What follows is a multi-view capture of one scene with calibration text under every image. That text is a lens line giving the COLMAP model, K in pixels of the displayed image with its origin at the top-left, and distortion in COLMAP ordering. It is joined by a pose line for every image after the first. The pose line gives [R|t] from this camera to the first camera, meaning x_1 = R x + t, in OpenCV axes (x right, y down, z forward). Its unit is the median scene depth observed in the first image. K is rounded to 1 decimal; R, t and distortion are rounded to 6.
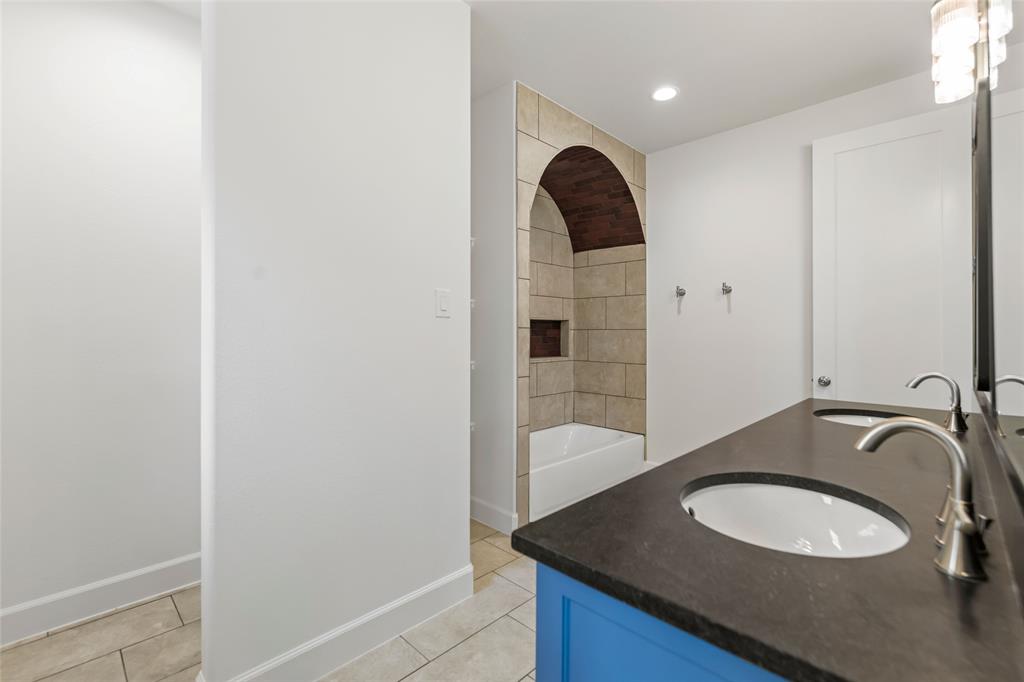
lens RADIAL K [[455.1, 0, 511.5], [0, 455.1, 332.4], [0, 0, 1]] dist [0.000186, 0.000086]
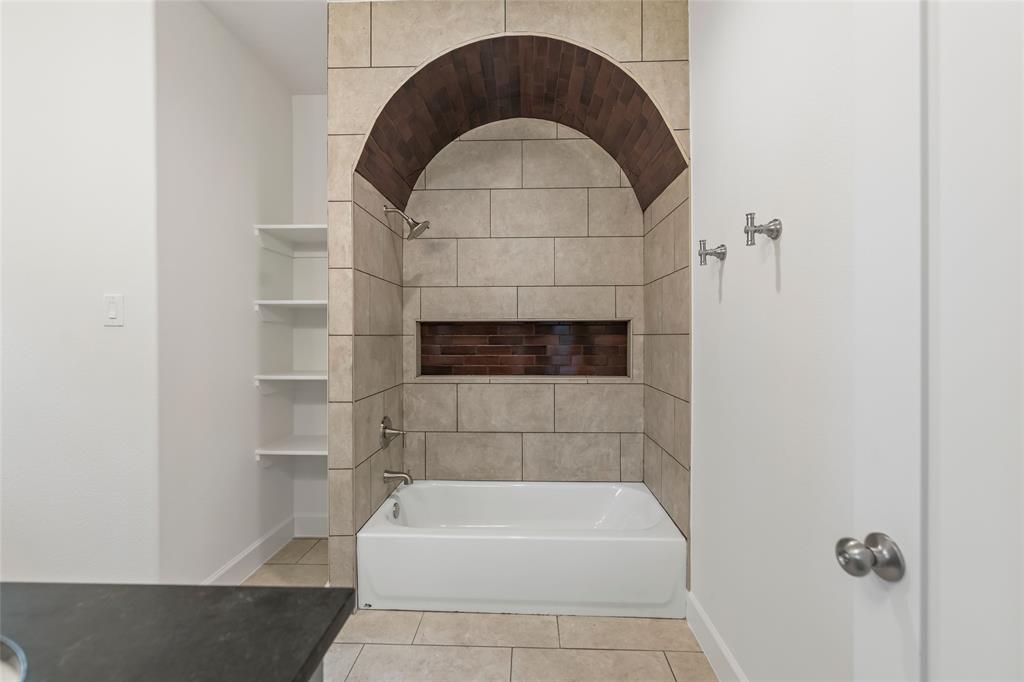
lens RADIAL K [[452.5, 0, 512.0], [0, 452.5, 341.0], [0, 0, 1]] dist [0.000622, 0.000452]
pose [[0.674071, 0.003188, -0.738660, 0.508924], [0.004647, 0.999953, 0.008556, -0.003832], [0.738652, -0.009200, 0.674024, 0.481336]]
